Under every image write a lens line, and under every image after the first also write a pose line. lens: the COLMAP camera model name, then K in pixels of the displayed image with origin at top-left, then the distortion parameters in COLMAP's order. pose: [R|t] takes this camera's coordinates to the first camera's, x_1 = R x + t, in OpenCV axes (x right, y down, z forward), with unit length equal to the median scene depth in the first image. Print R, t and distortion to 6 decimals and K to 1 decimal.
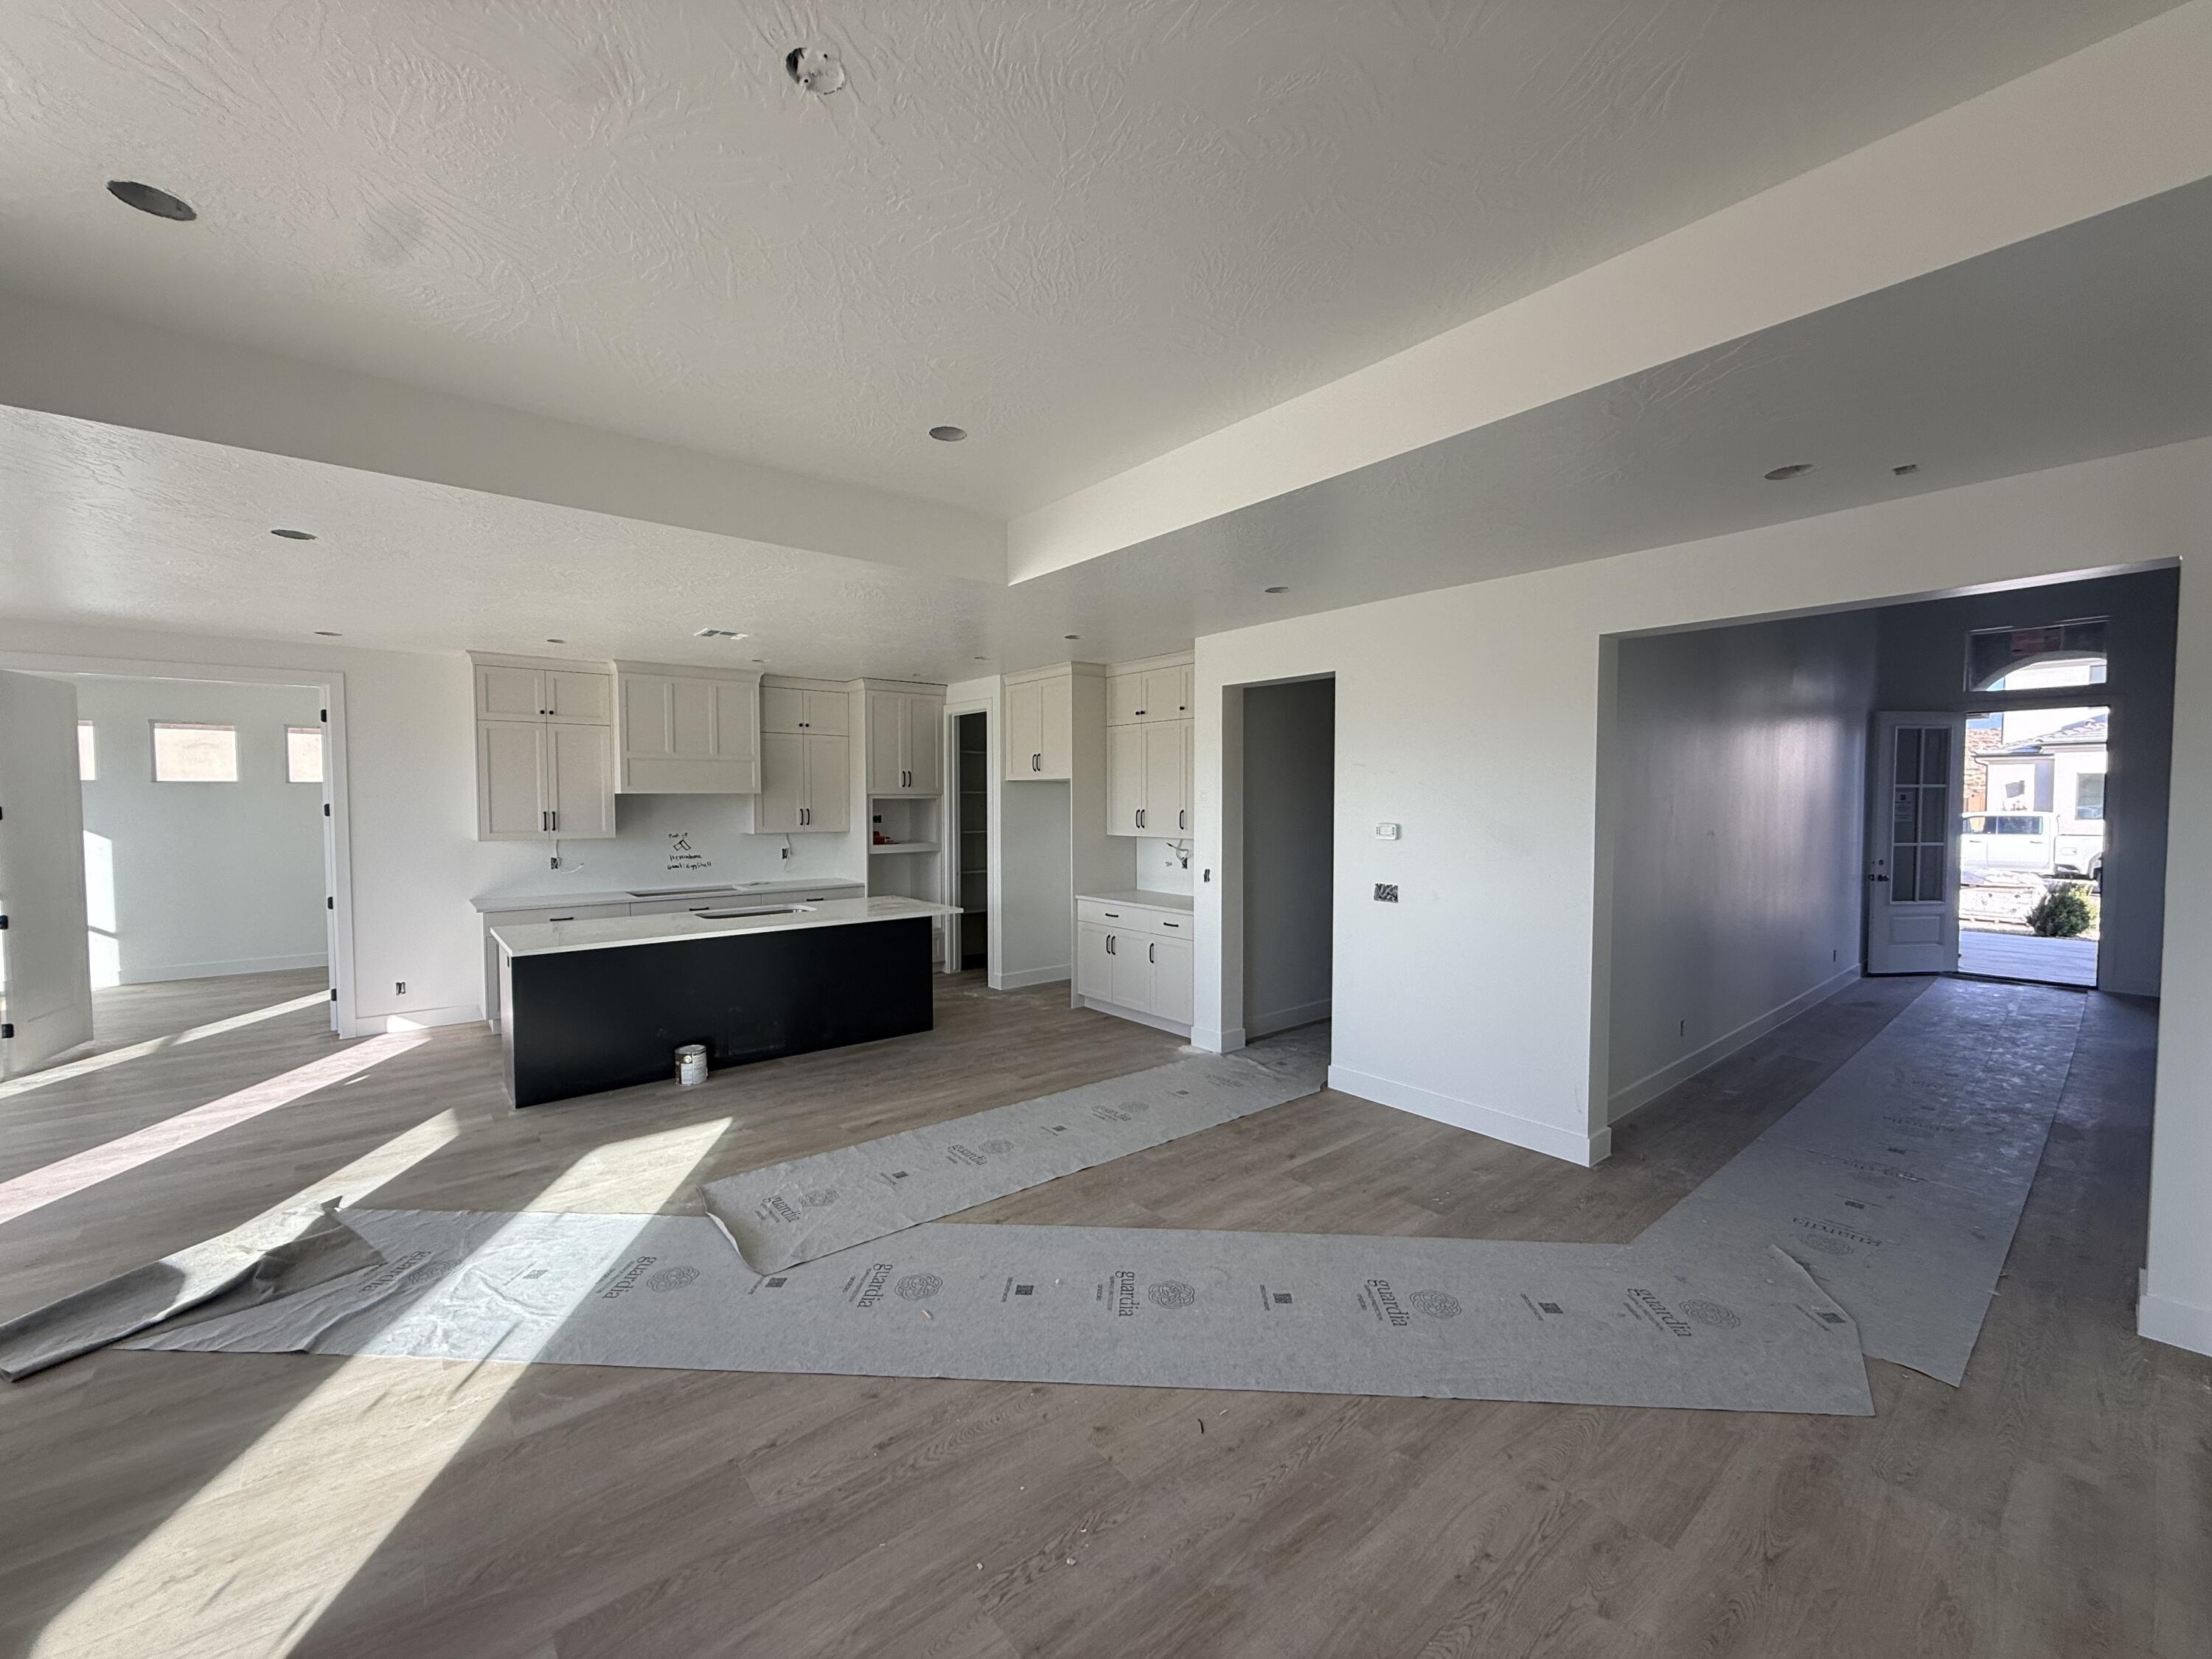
lens RADIAL K [[877.7, 0, 1100.0], [0, 877.7, 826.5], [0, 0, 1]] dist [-0.000563, 0.000107]
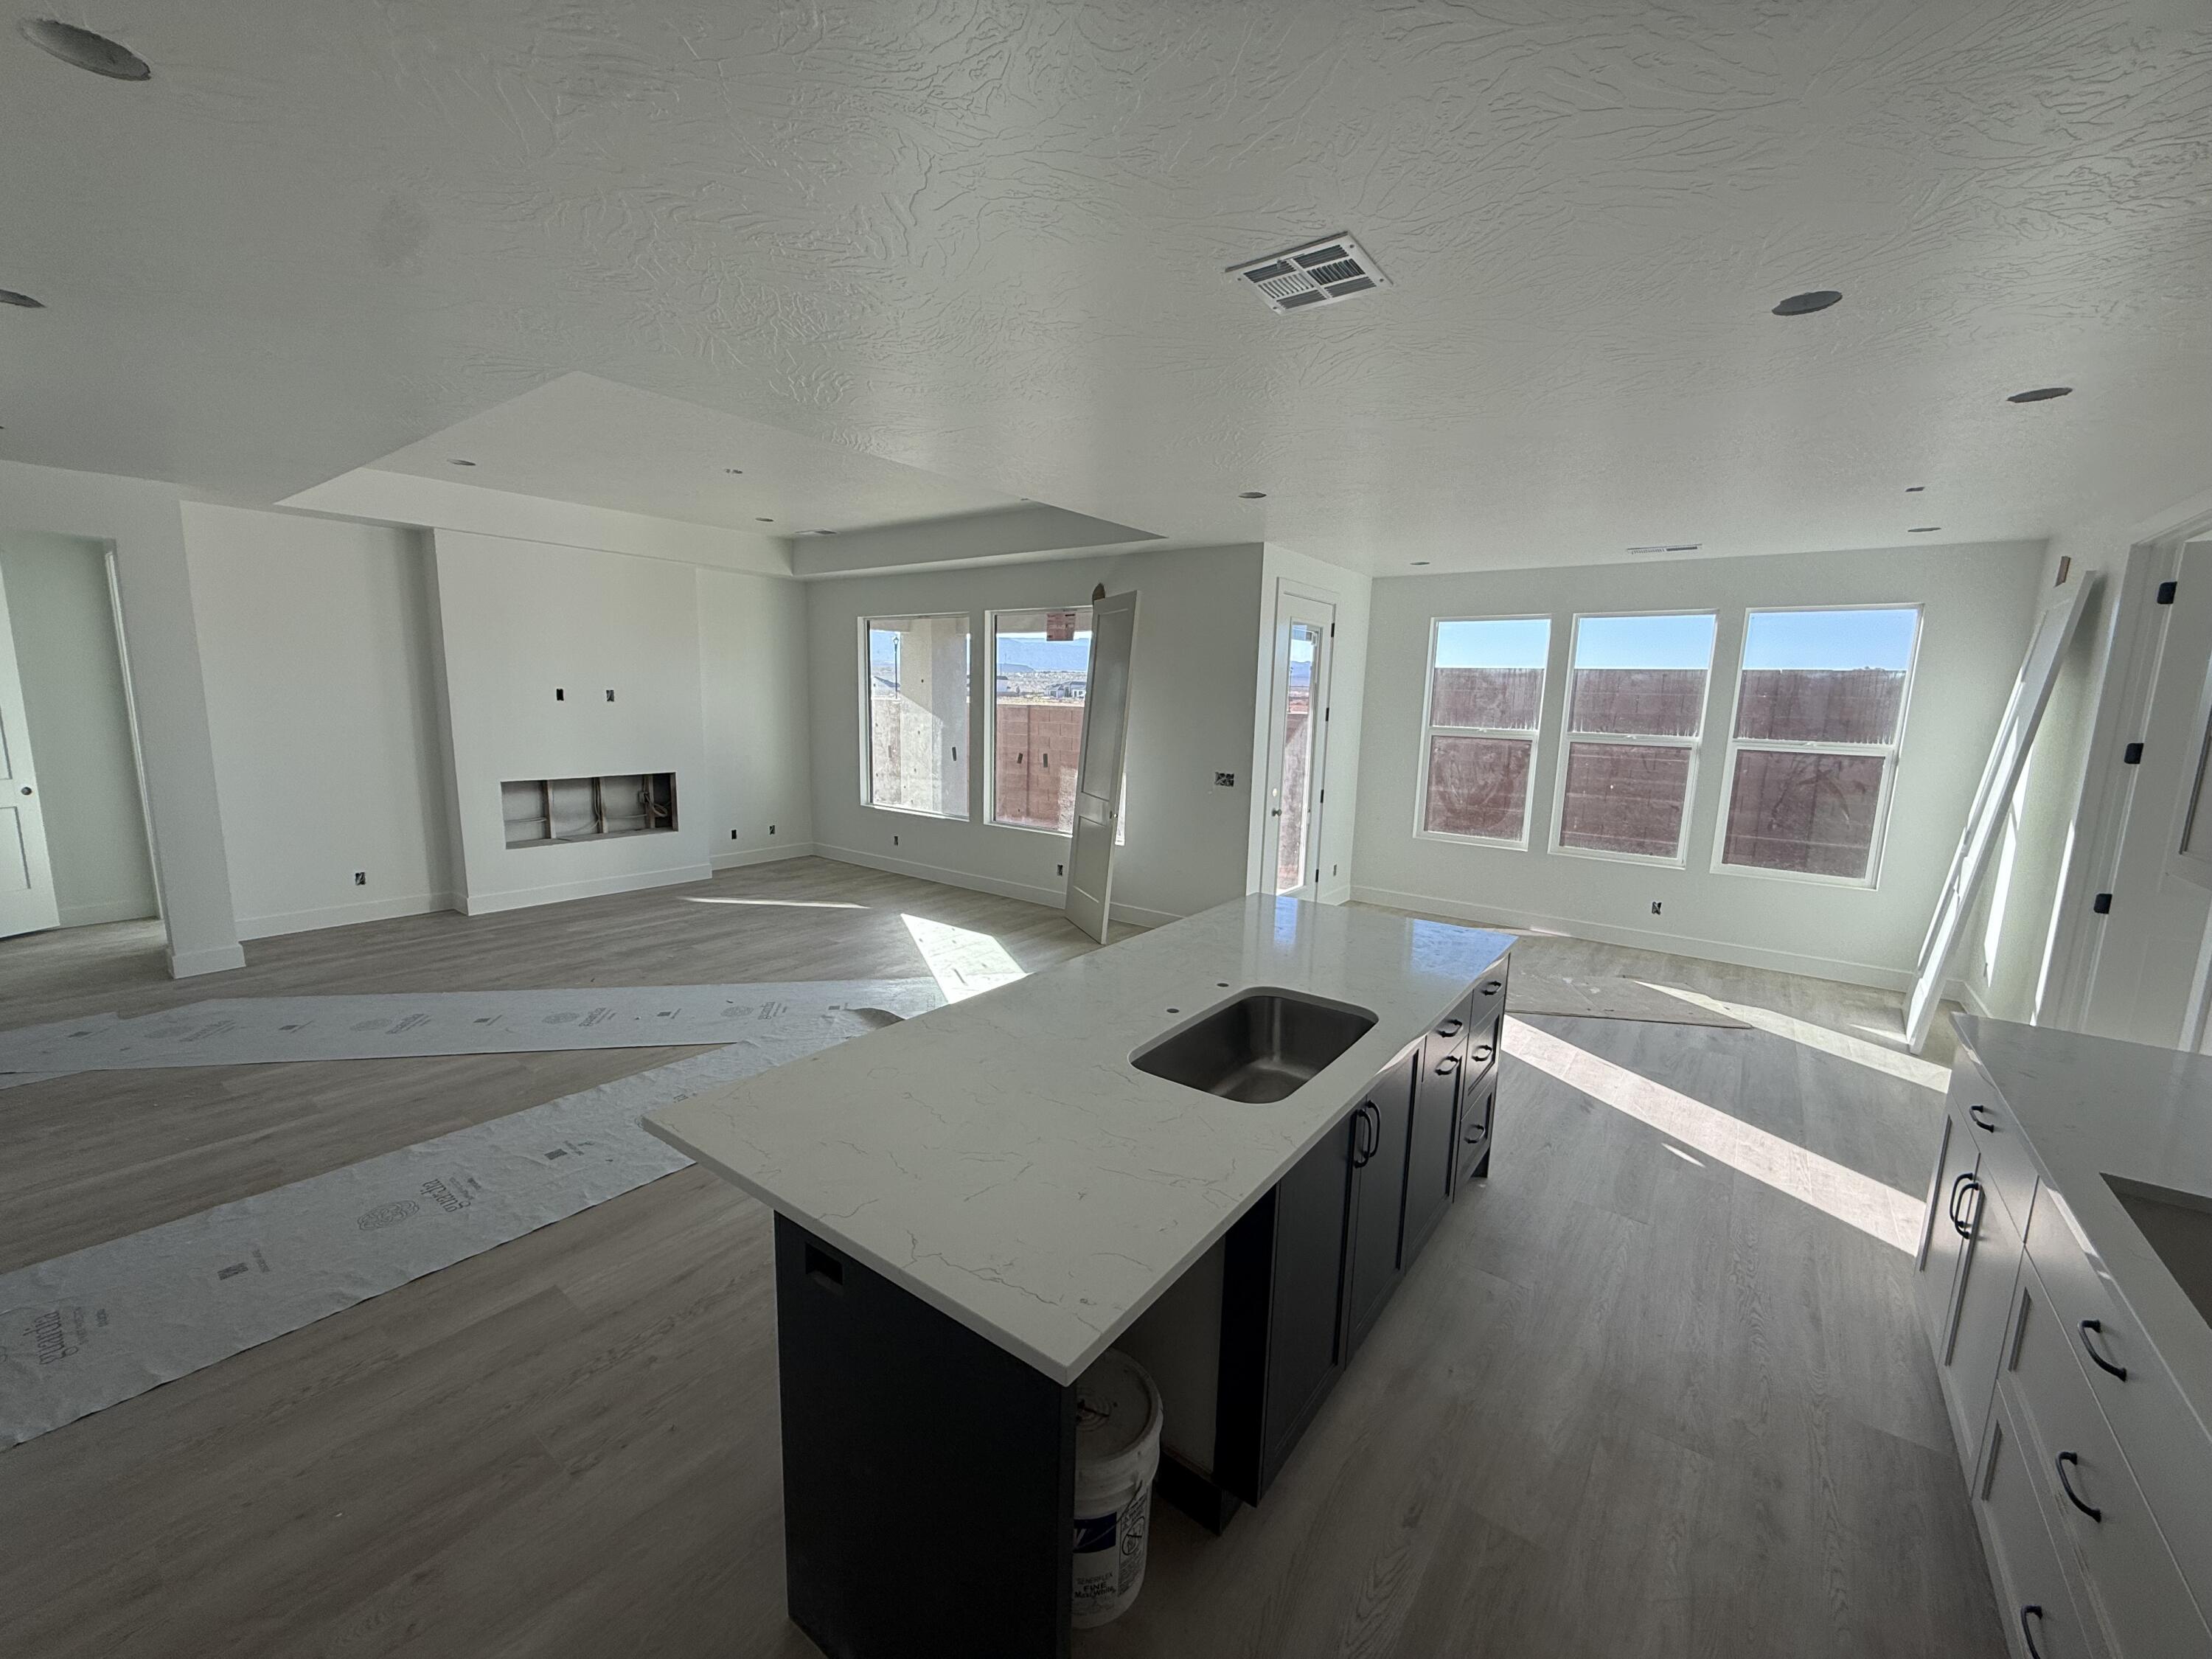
lens RADIAL K [[877.7, 0, 1099.3], [0, 877.7, 835.8], [0, 0, 1]] dist [-0.000563, 0.000107]
pose [[-0.971697, 0.015953, -0.235693, -0.237449], [-0.031122, 0.980375, 0.194668, -0.054420], [0.234173, 0.196494, -0.952131, 1.306940]]
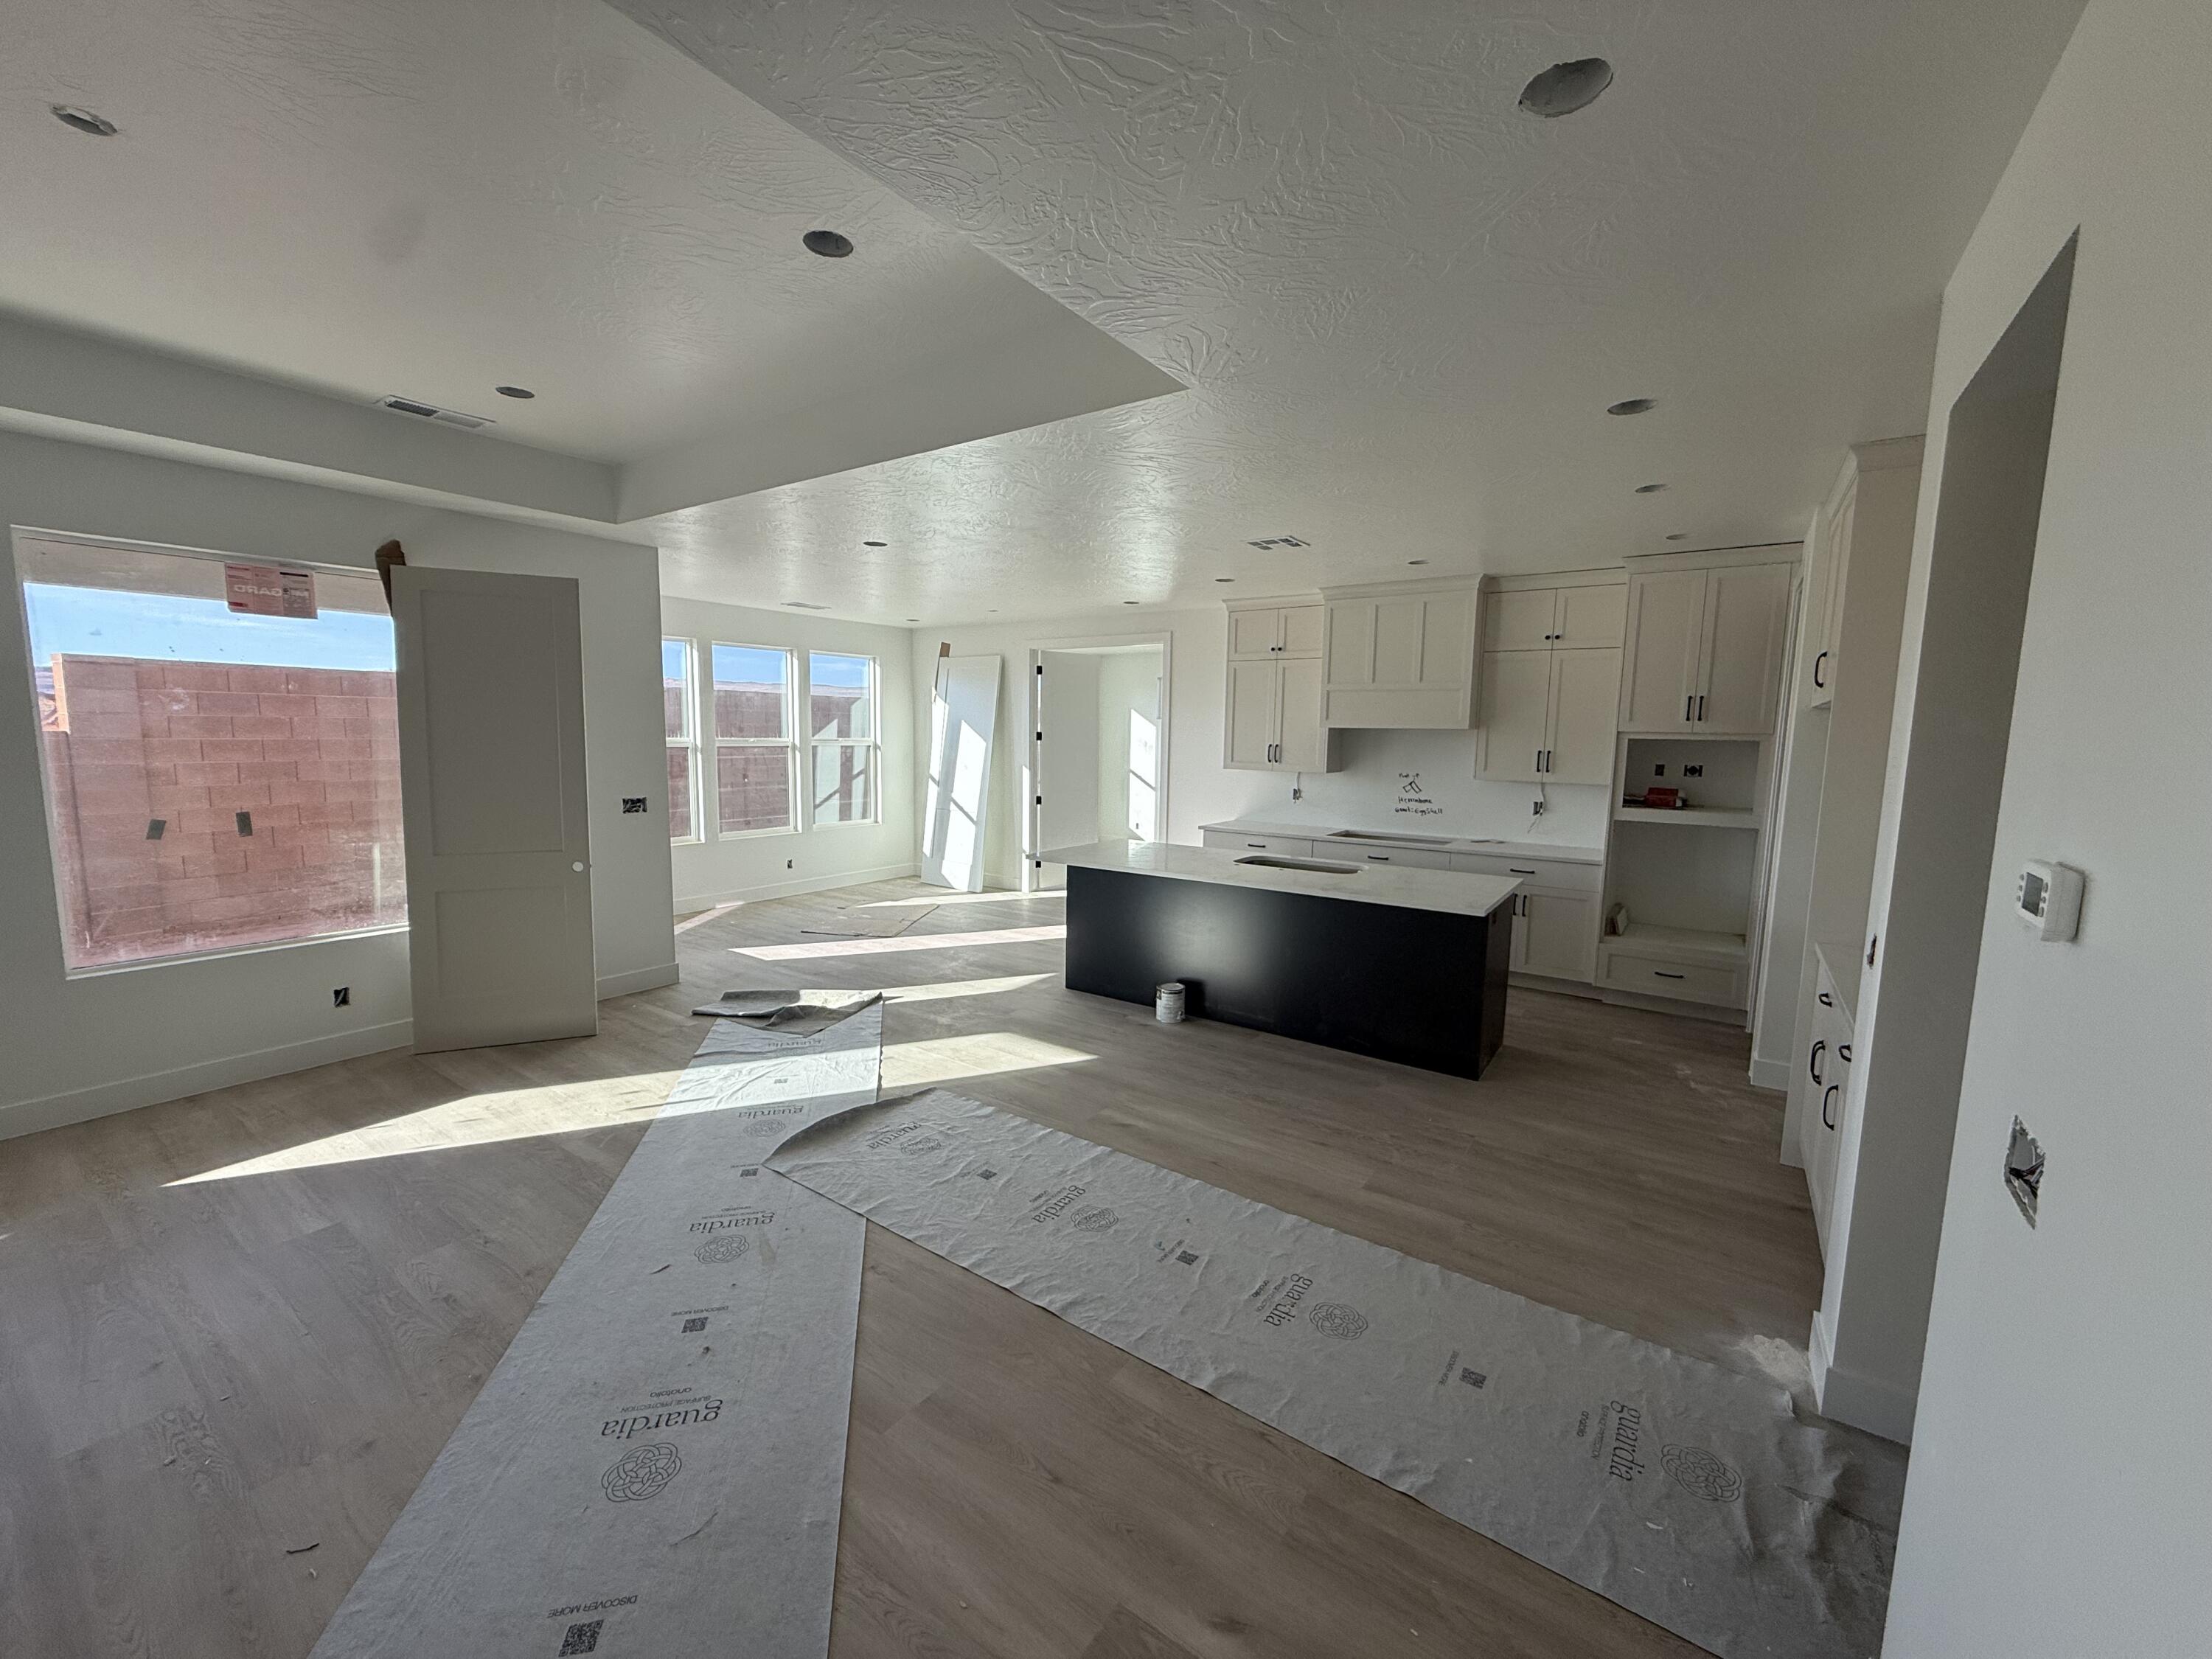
lens RADIAL K [[877.7, 0, 1100.9], [0, 877.7, 833.1], [0, 0, 1]] dist [-0.000563, 0.000107]
pose [[0.270525, 0.118787, -0.955356, 0.375476], [-0.048394, 0.992782, 0.109737, -0.018452], [0.961496, 0.016547, 0.274321, 0.569395]]
